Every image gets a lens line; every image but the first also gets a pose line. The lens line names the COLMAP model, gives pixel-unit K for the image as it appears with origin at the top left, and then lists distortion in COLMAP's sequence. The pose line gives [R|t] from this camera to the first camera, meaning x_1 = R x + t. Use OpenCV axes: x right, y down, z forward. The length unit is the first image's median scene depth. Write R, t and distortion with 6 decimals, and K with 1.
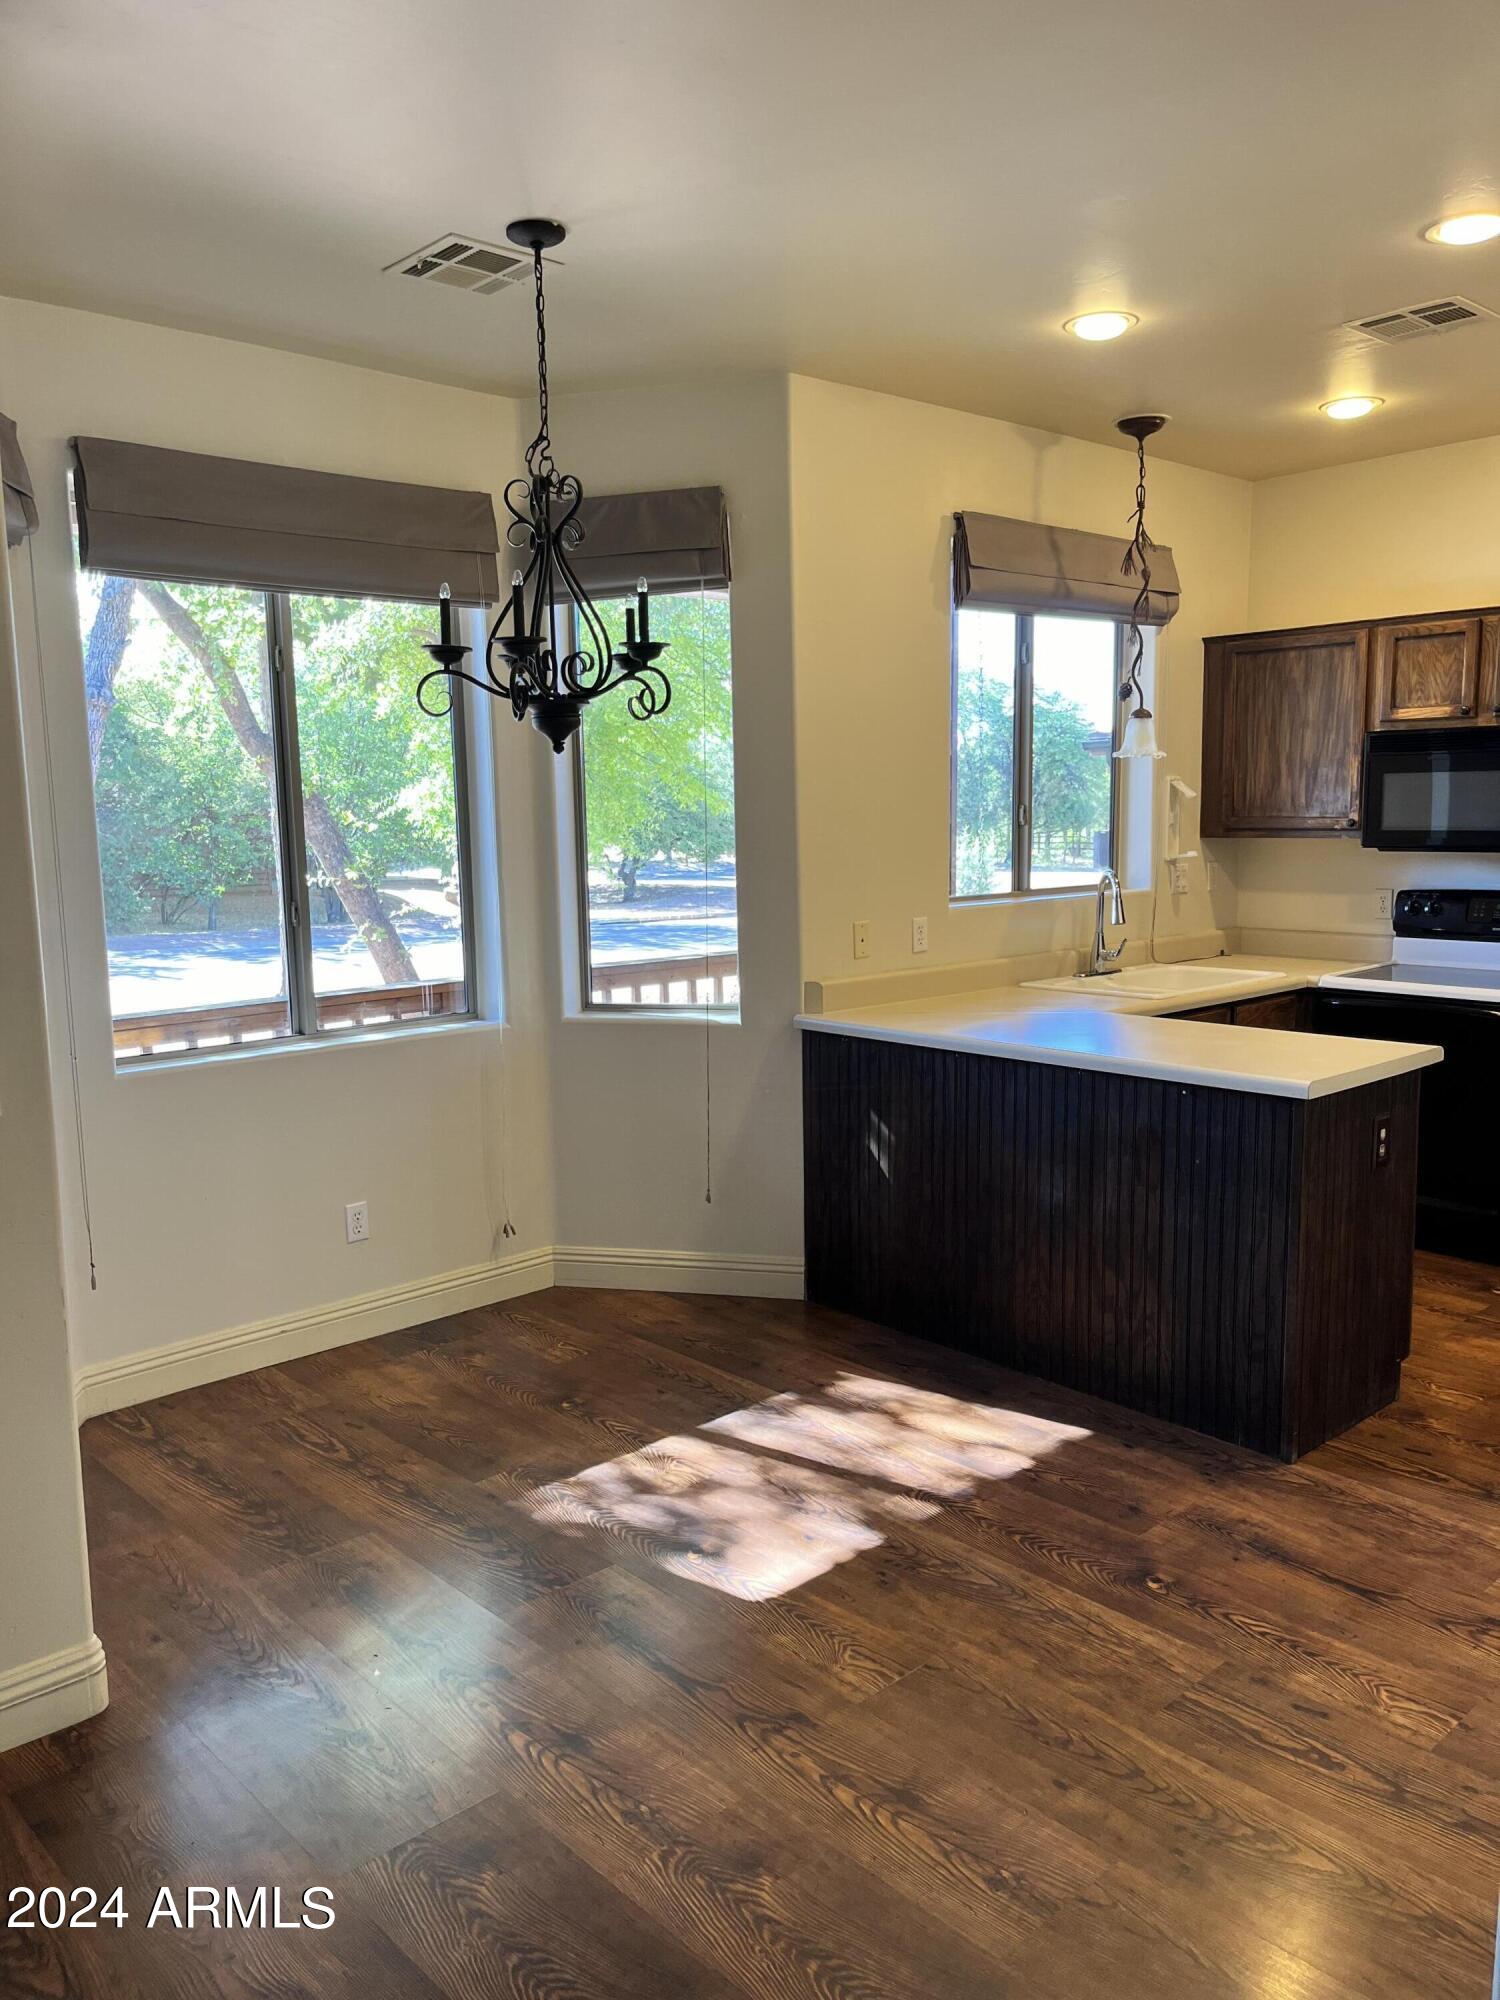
lens RADIAL K [[1509.4, 0, 739.1], [0, 1509.4, 999.8], [0, 0, 1]] dist [0.069157, -0.098082]
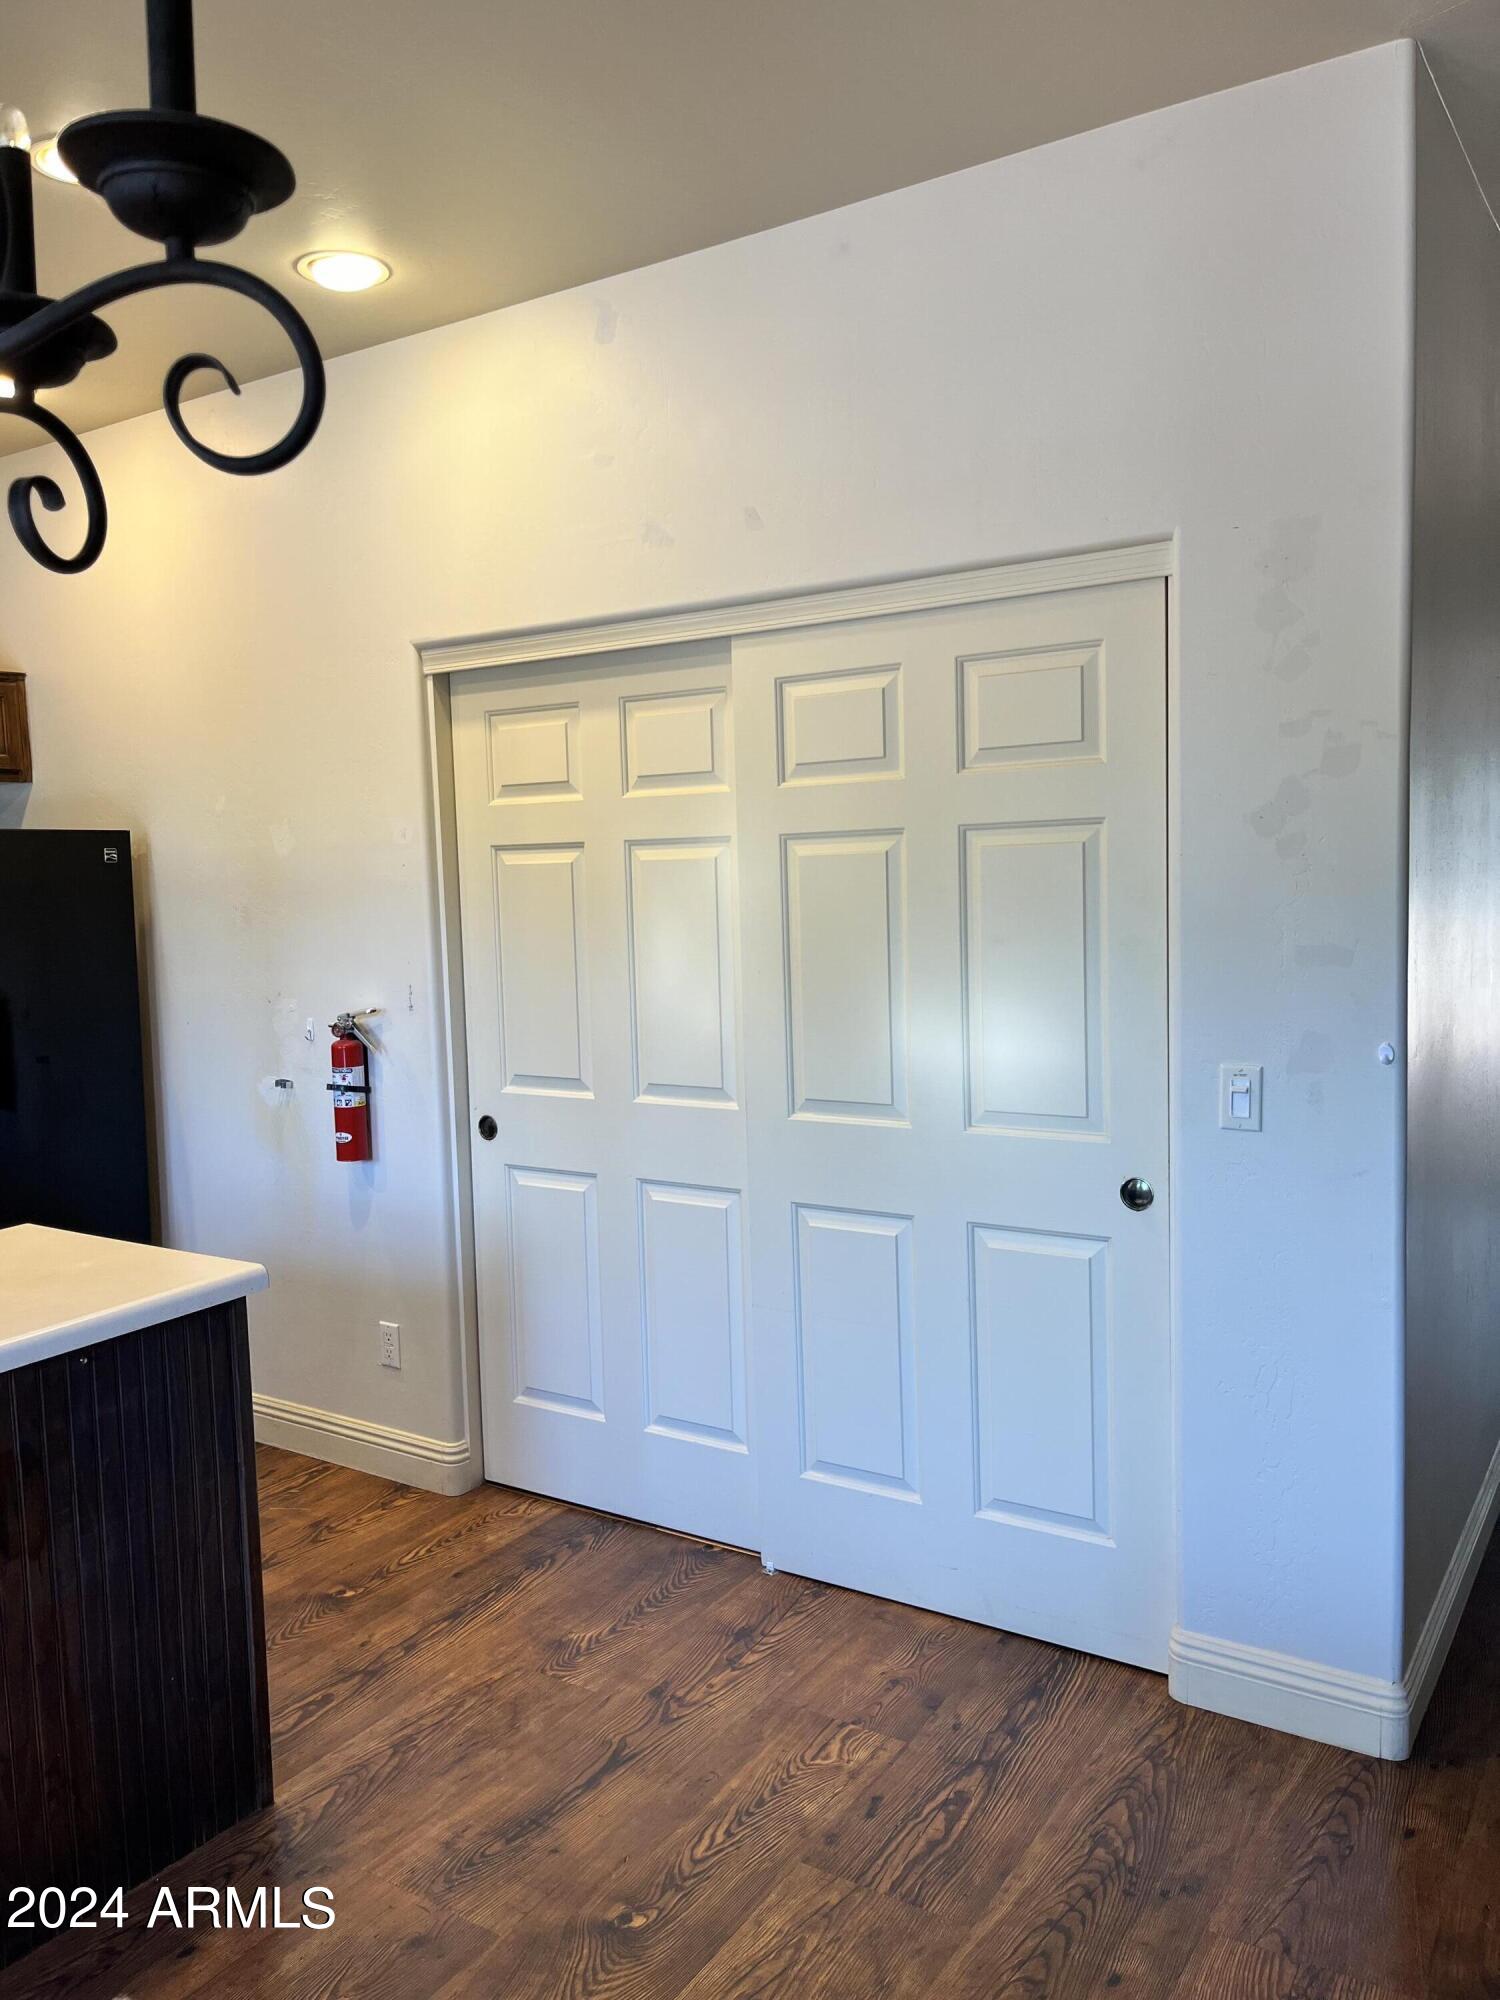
lens RADIAL K [[1509.4, 0, 739.1], [0, 1509.4, 999.8], [0, 0, 1]] dist [0.069157, -0.098082]
pose [[-0.249305, -0.062141, 0.966429, -0.251521], [0.163053, 0.980999, 0.105140, -0.072960], [-0.954600, 0.183791, -0.234436, 0.612589]]
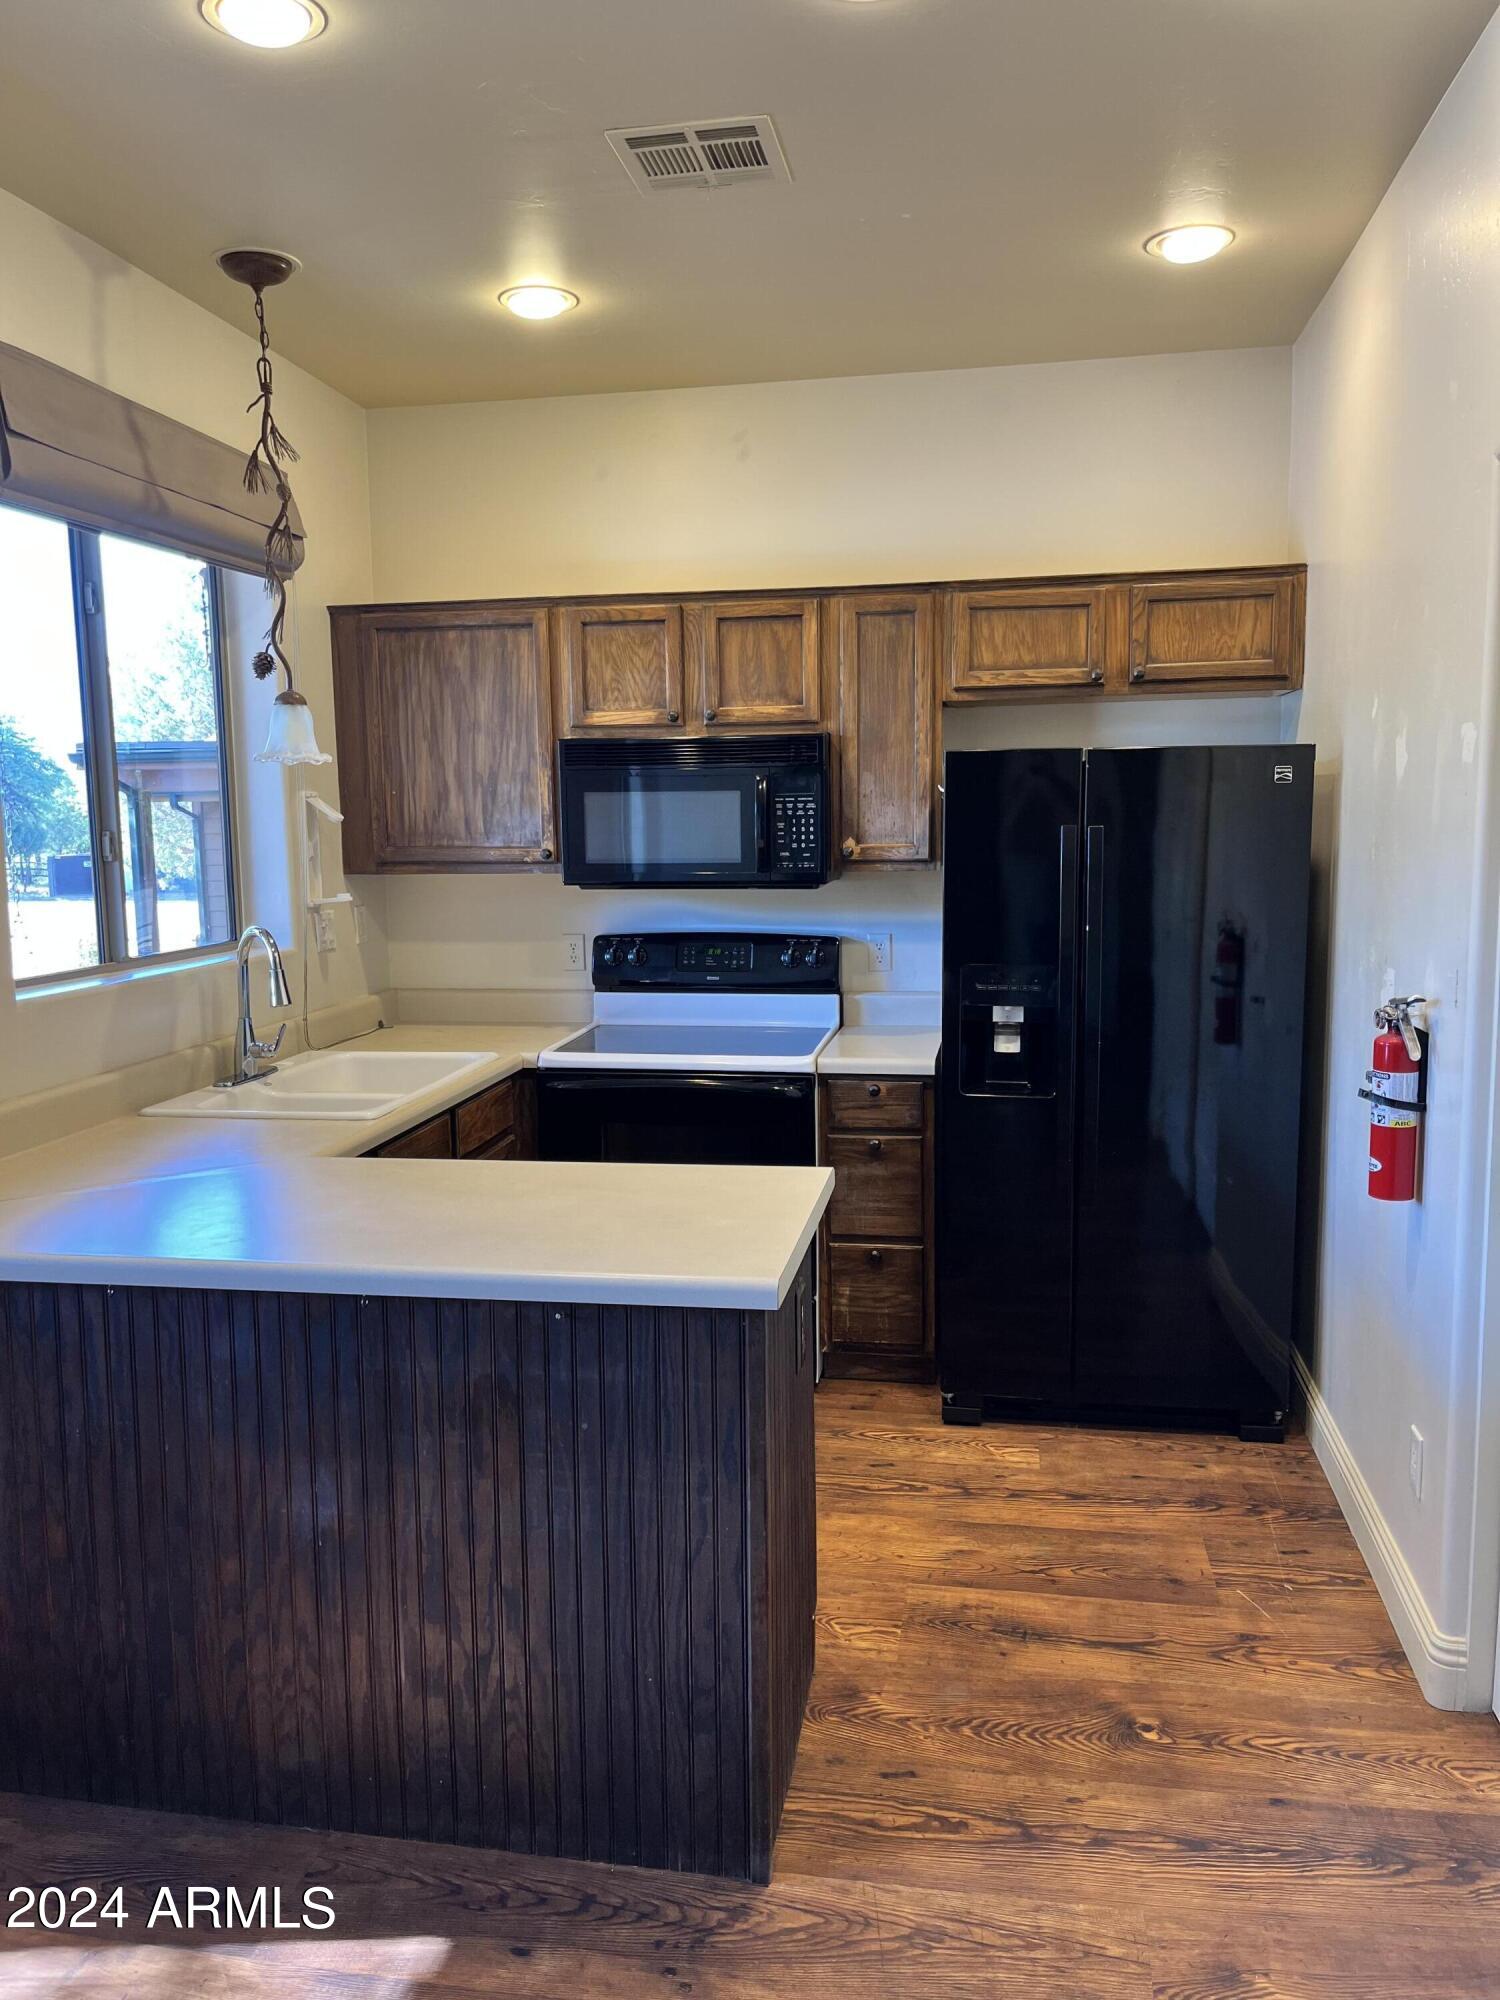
lens RADIAL K [[1509.4, 0, 739.1], [0, 1509.4, 999.8], [0, 0, 1]] dist [0.069157, -0.098082]
pose [[0.789488, -0.073065, 0.609401, -0.002602], [0.081712, 0.996563, 0.013625, -0.046147], [-0.608302, 0.039039, 0.792745, 0.341222]]
